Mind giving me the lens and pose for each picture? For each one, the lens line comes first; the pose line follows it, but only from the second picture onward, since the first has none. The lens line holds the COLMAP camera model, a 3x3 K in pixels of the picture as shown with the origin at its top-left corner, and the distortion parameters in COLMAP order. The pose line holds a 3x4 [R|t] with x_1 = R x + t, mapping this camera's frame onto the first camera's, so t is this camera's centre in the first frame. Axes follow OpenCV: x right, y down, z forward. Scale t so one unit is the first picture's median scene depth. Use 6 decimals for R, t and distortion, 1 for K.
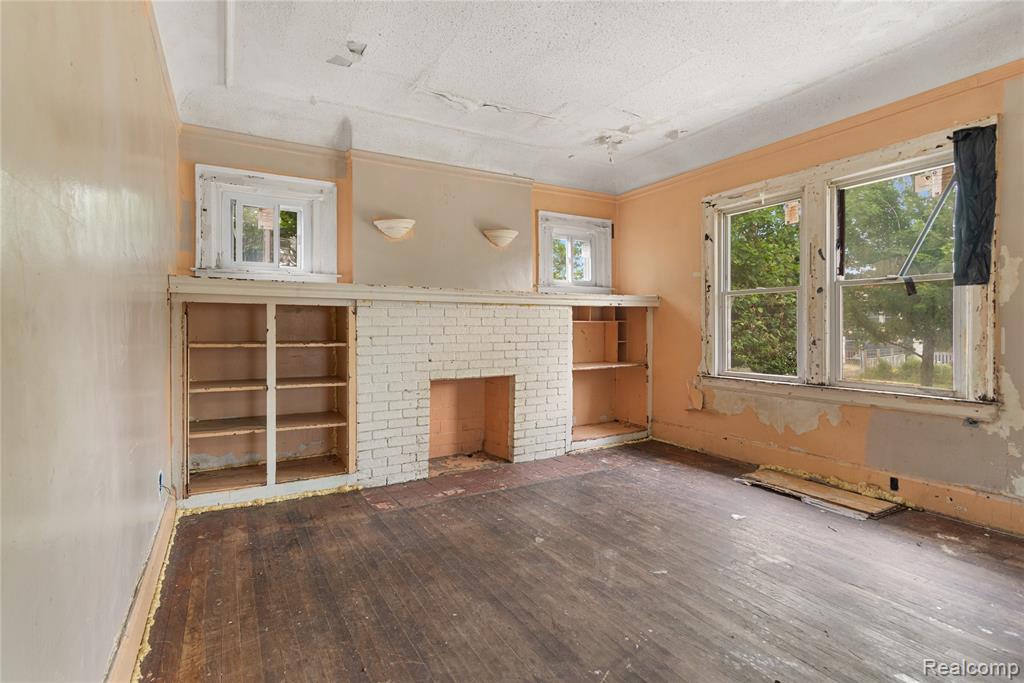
lens RADIAL K [[497.1, 0, 512.6], [0, 497.1, 334.2], [0, 0, 1]] dist [0.004100, 0.000593]
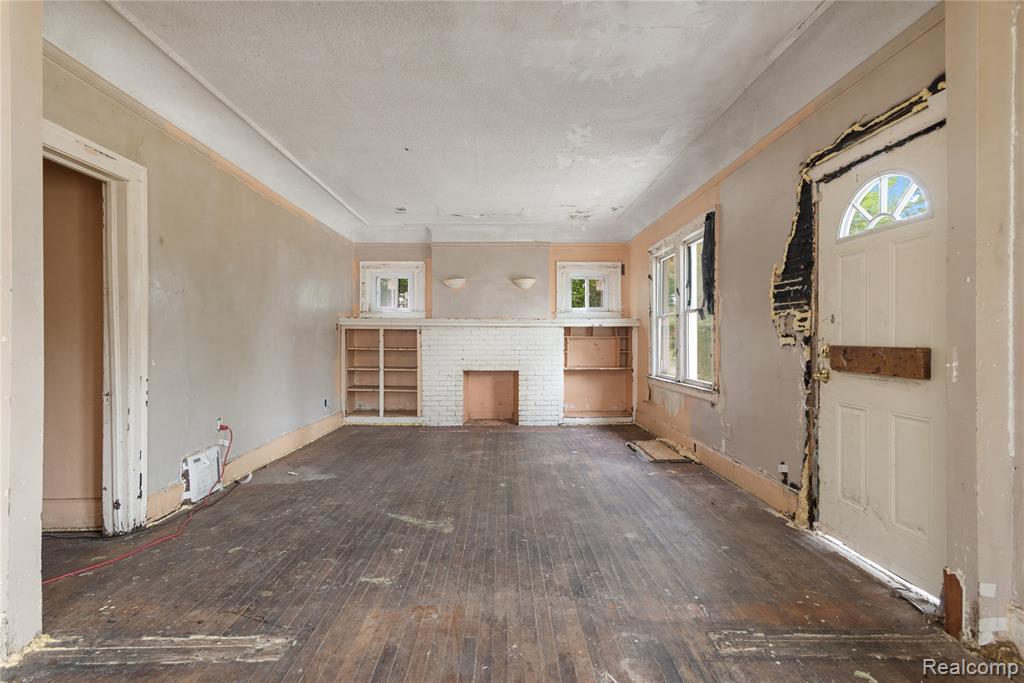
lens RADIAL K [[497.1, 0, 509.3], [0, 497.1, 342.8], [0, 0, 1]] dist [0.004100, 0.000593]
pose [[0.878302, 0.006513, -0.478062, 0.786964], [-0.010517, 0.999928, -0.005699, 0.002386], [0.477991, 0.010033, 0.878308, -0.452536]]
